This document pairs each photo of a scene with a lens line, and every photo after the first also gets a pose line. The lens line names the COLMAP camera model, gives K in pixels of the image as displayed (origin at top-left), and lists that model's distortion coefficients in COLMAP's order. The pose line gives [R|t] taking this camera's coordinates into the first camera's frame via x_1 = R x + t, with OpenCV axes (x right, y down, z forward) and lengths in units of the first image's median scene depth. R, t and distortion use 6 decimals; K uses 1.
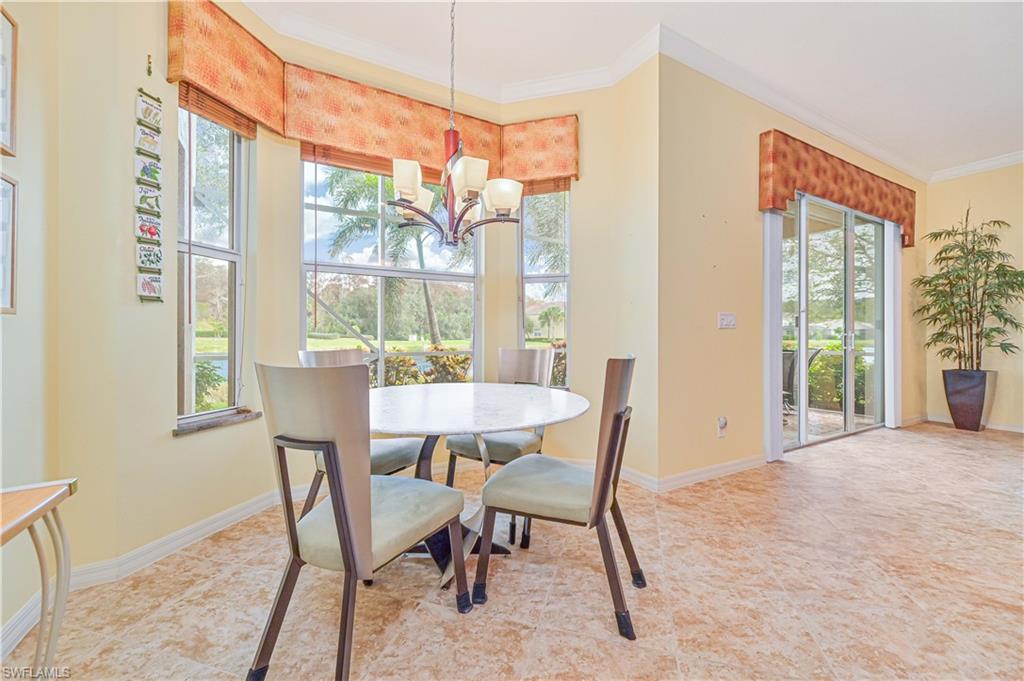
lens RADIAL K [[402.6, 0, 515.6], [0, 402.6, 335.1], [0, 0, 1]] dist [-0.001684, 0.000091]
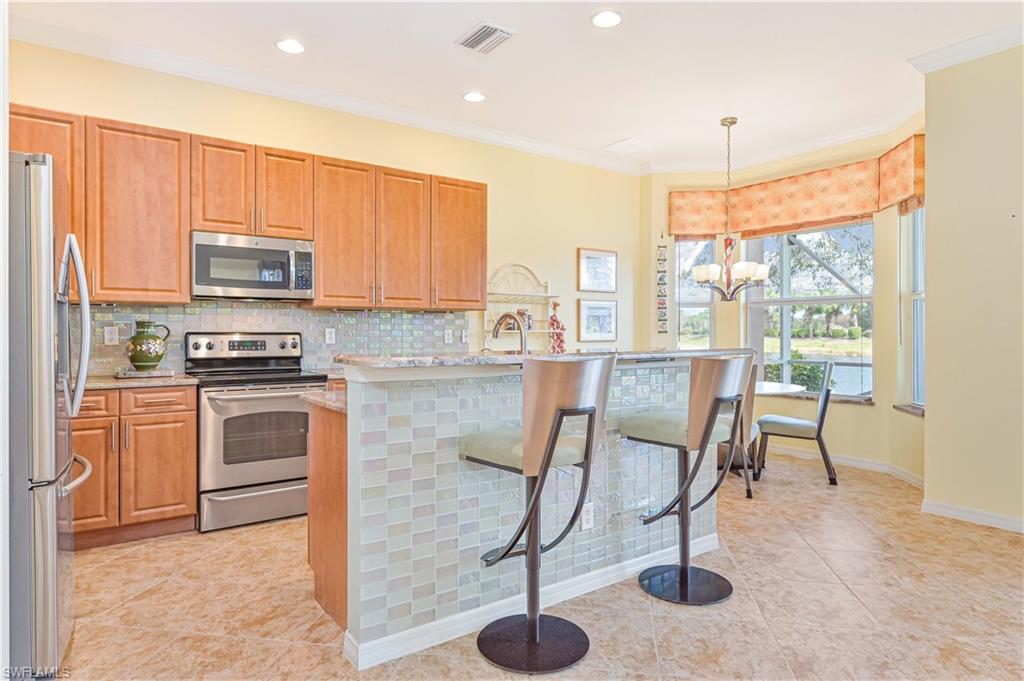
lens RADIAL K [[618.5, 0, 505.4], [0, 618.5, 344.8], [0, 0, 1]] dist [0.009692, 0.001843]
pose [[0.099079, 0.020582, -0.994867, 2.166141], [-0.000608, 0.999787, 0.020623, -0.071732], [0.995079, -0.001438, 0.099070, -0.239061]]
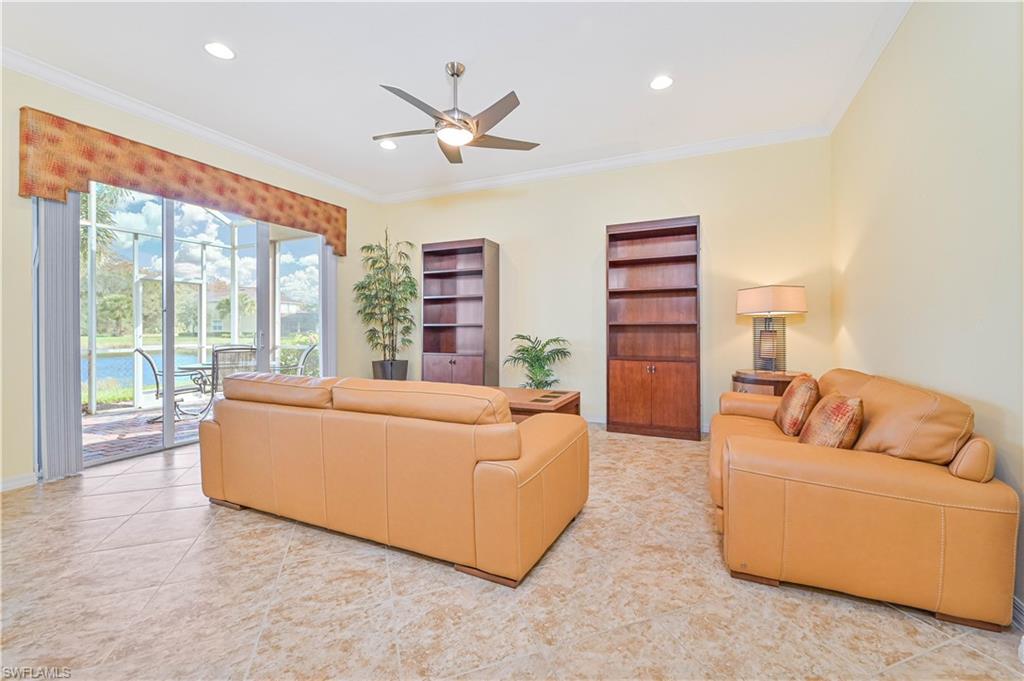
lens RADIAL K [[421.4, 0, 515.4], [0, 421.4, 330.4], [0, 0, 1]] dist [-0.000853, 0.000103]
pose [[0.805988, -0.008388, 0.591872, 1.345180], [0.004256, 0.999956, 0.008375, -0.031226], [-0.591916, -0.004231, 0.805988, -0.541513]]
